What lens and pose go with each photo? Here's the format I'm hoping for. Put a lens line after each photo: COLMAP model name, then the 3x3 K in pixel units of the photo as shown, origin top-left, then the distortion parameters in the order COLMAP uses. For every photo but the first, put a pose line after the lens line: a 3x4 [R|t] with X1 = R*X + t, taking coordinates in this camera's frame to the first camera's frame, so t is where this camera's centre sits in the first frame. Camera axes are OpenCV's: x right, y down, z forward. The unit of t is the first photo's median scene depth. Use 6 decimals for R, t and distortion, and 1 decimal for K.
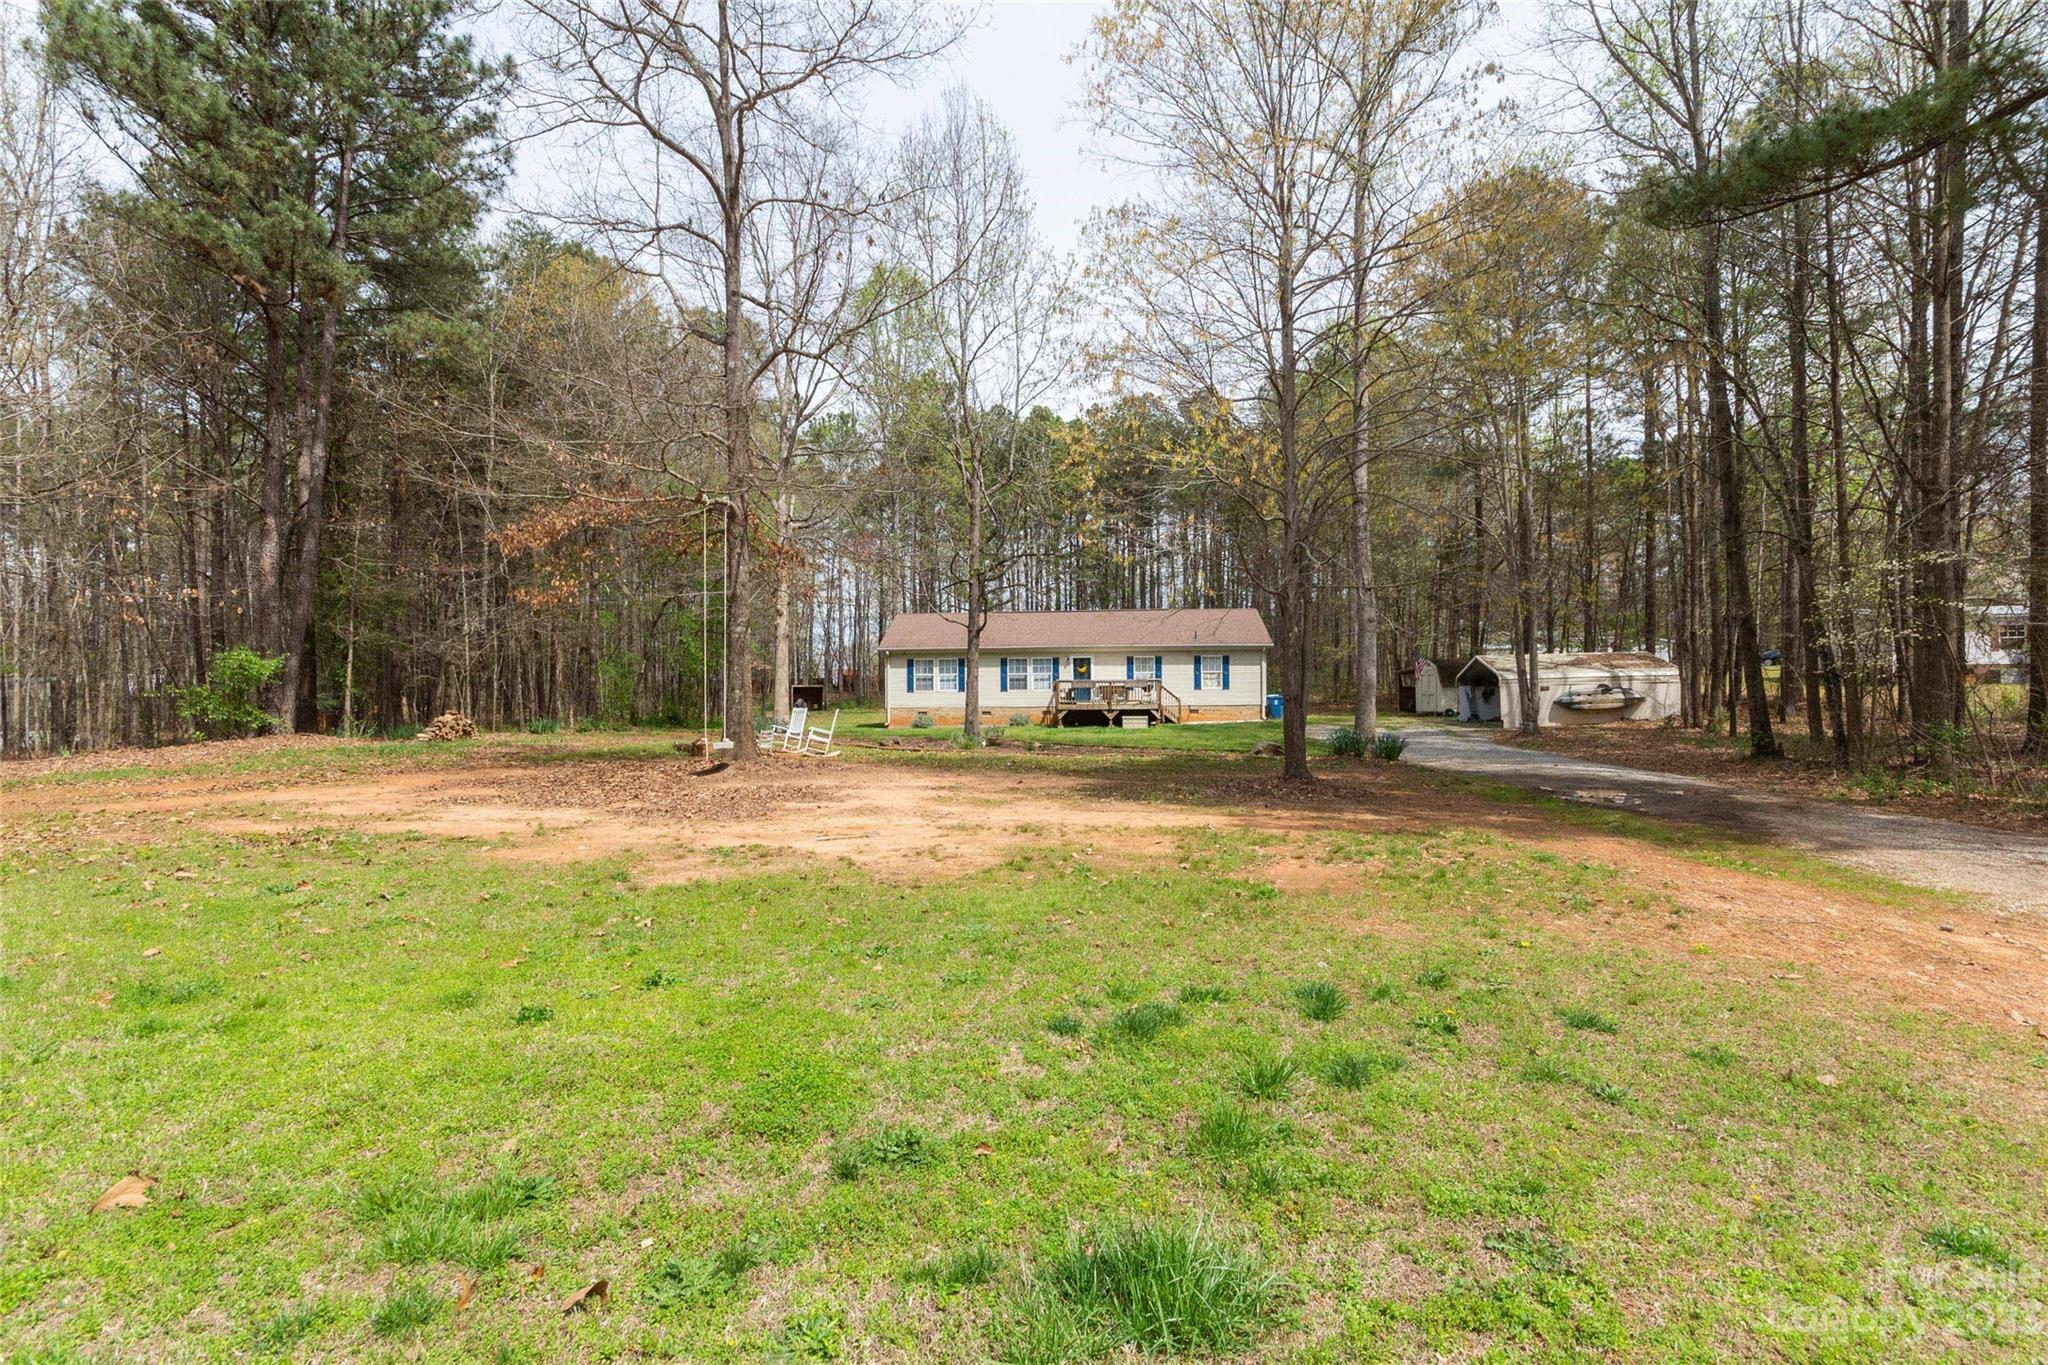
lens RADIAL K [[955.9, 0, 1030.4], [0, 955.9, 684.3], [0, 0, 1]] dist [0.007265, 0.000799]
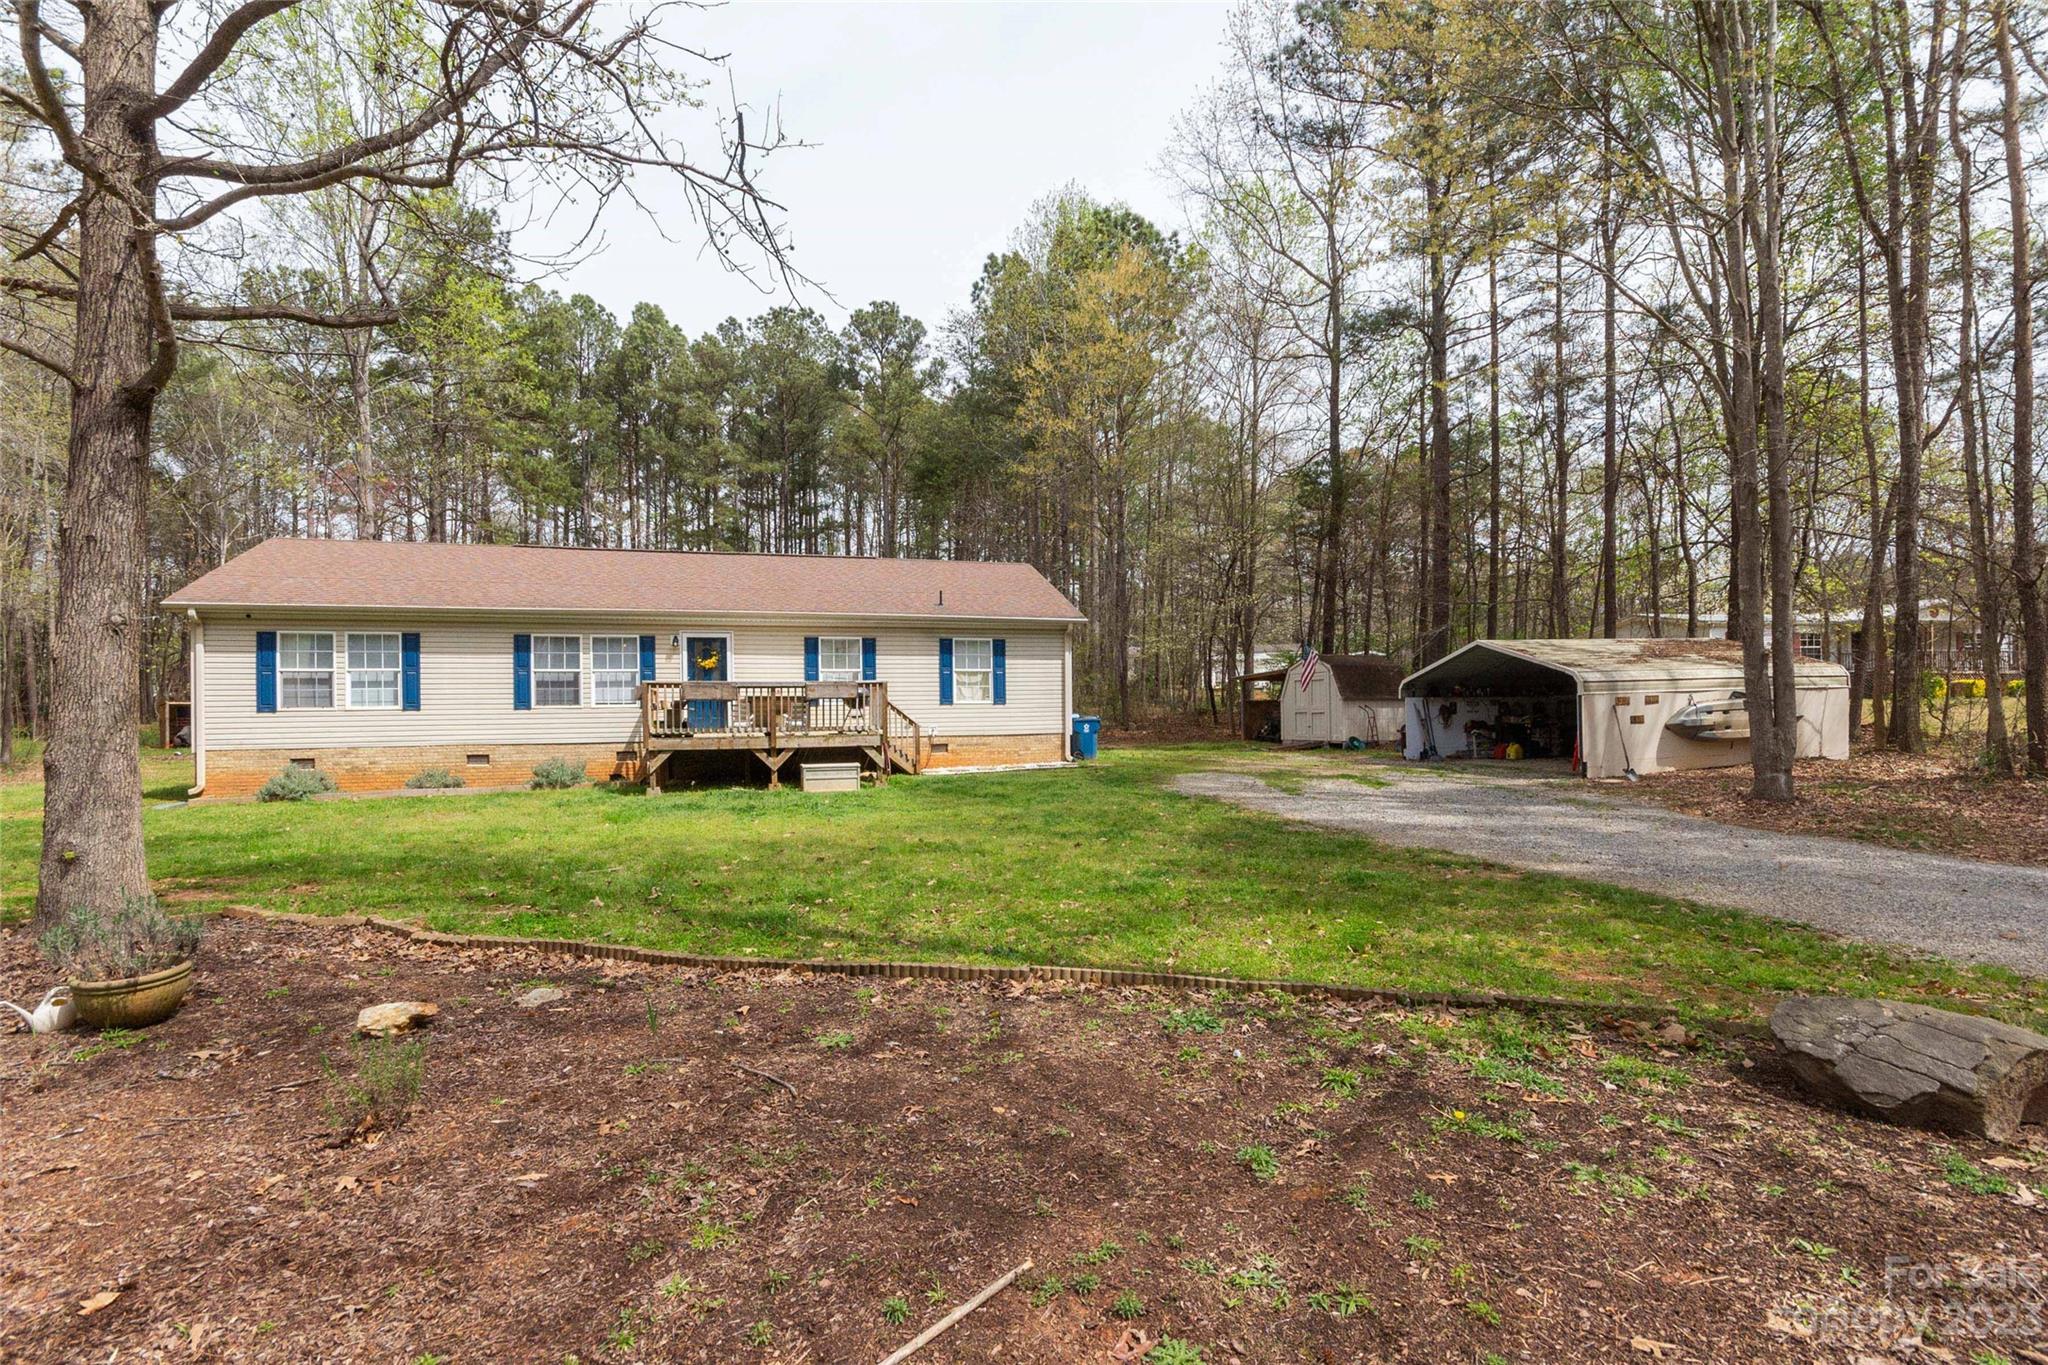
lens RADIAL K [[955.9, 0, 1030.4], [0, 955.9, 684.3], [0, 0, 1]] dist [0.007265, 0.000799]
pose [[0.929158, 0.007955, 0.369597, 0.028102], [0.000108, 0.999763, -0.021788, 0.005845], [-0.369683, 0.020285, 0.928937, 0.510136]]
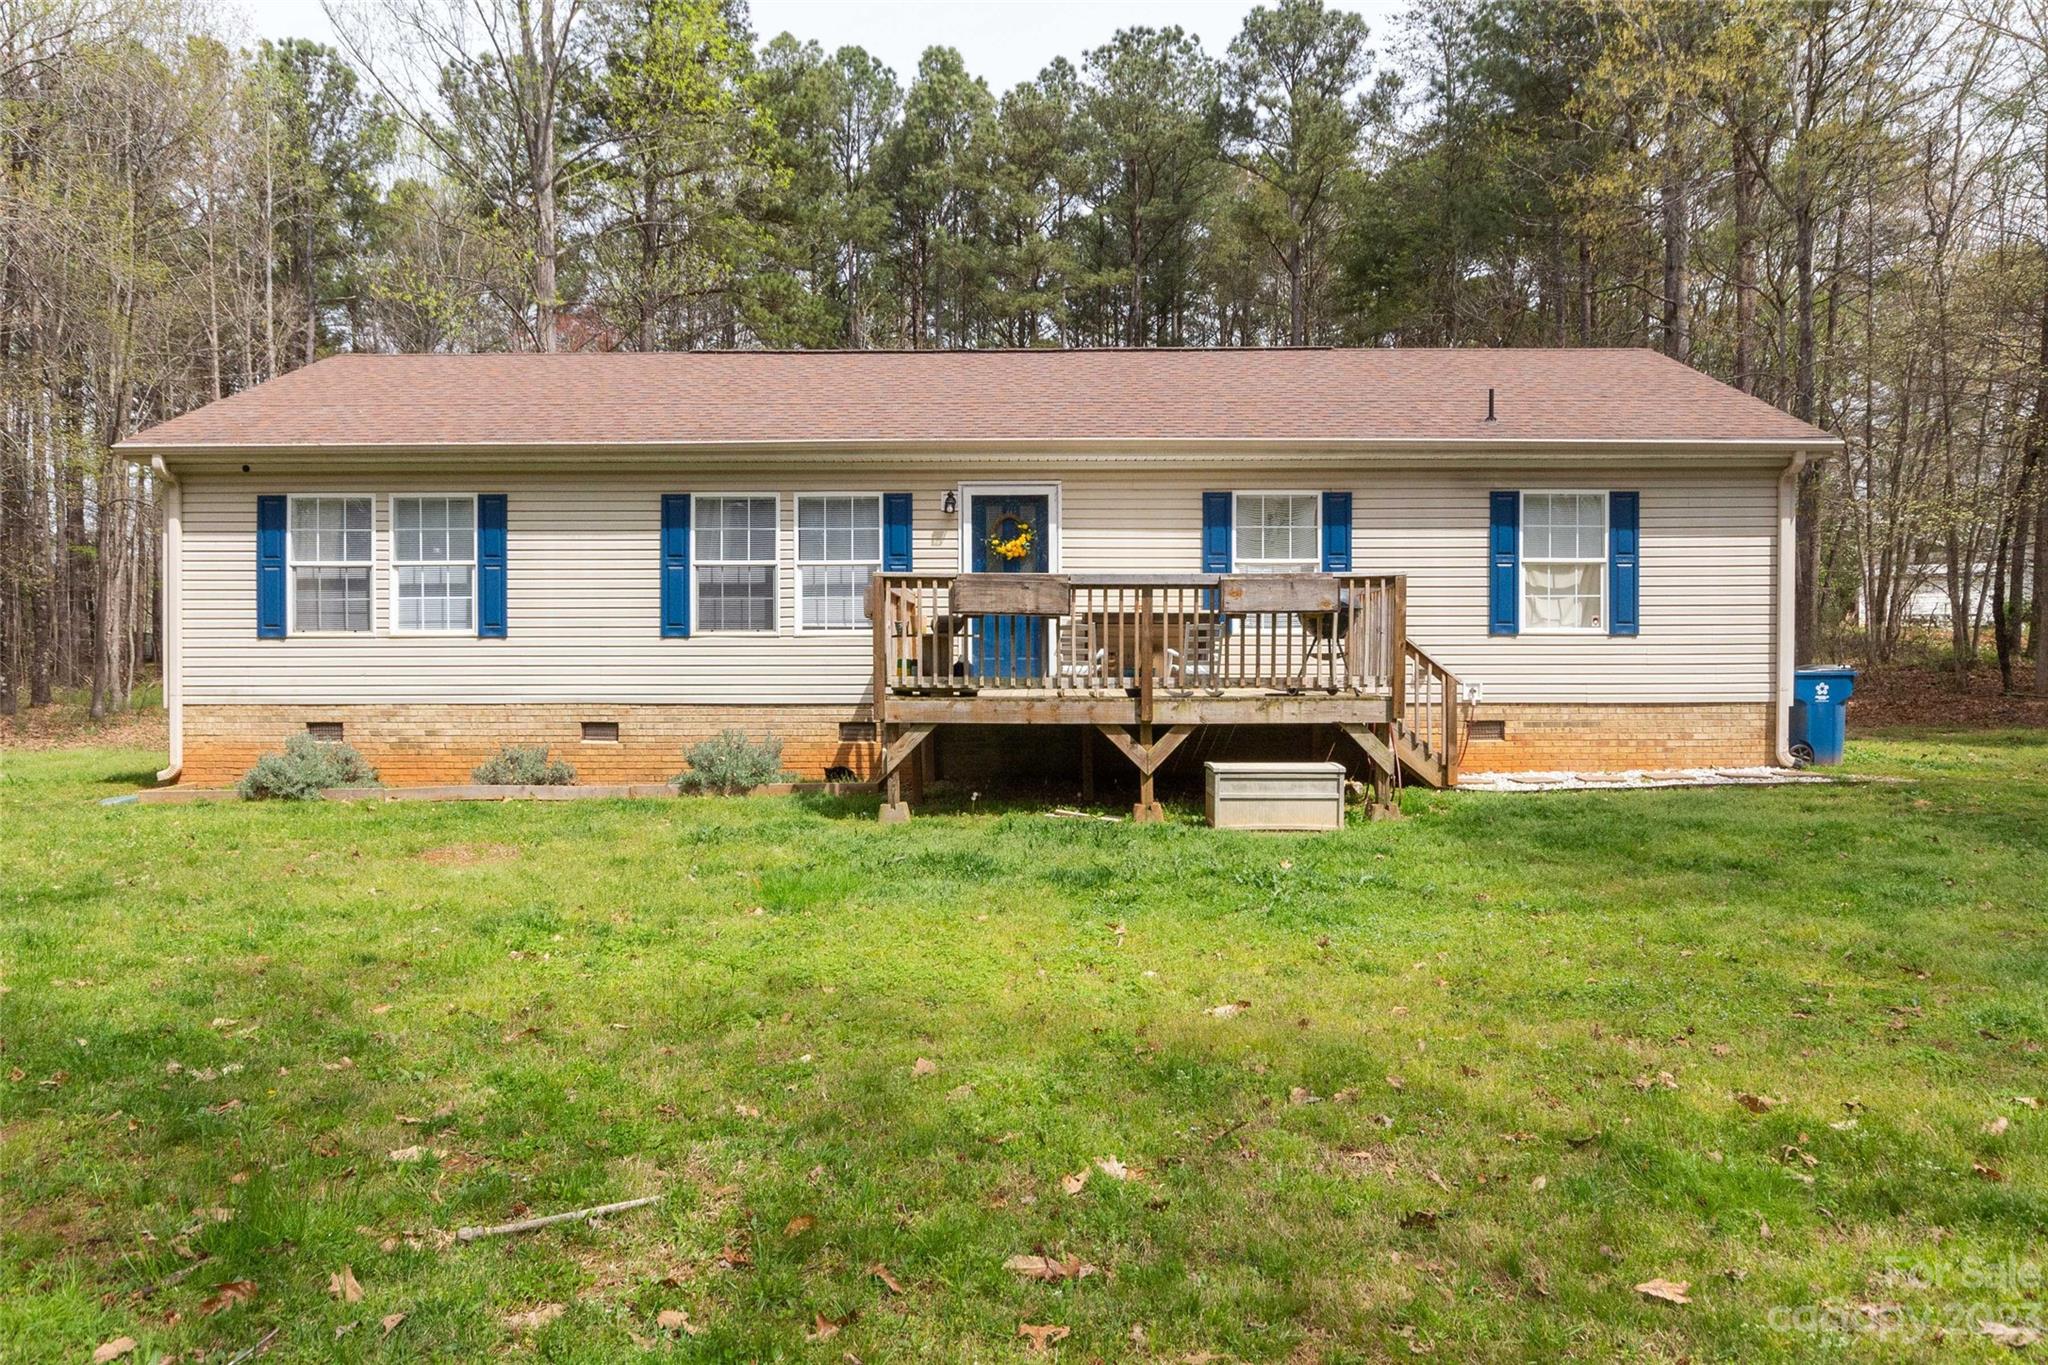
lens RADIAL K [[1350.1, 0, 1060.1], [0, 1350.1, 676.7], [0, 0, 1]] dist [-0.008617, -0.001444]
pose [[0.996939, 0.007481, 0.077825, 0.041268], [-0.008760, 0.999832, 0.016098, 0.011258], [-0.077692, -0.016731, 0.996837, 0.680164]]
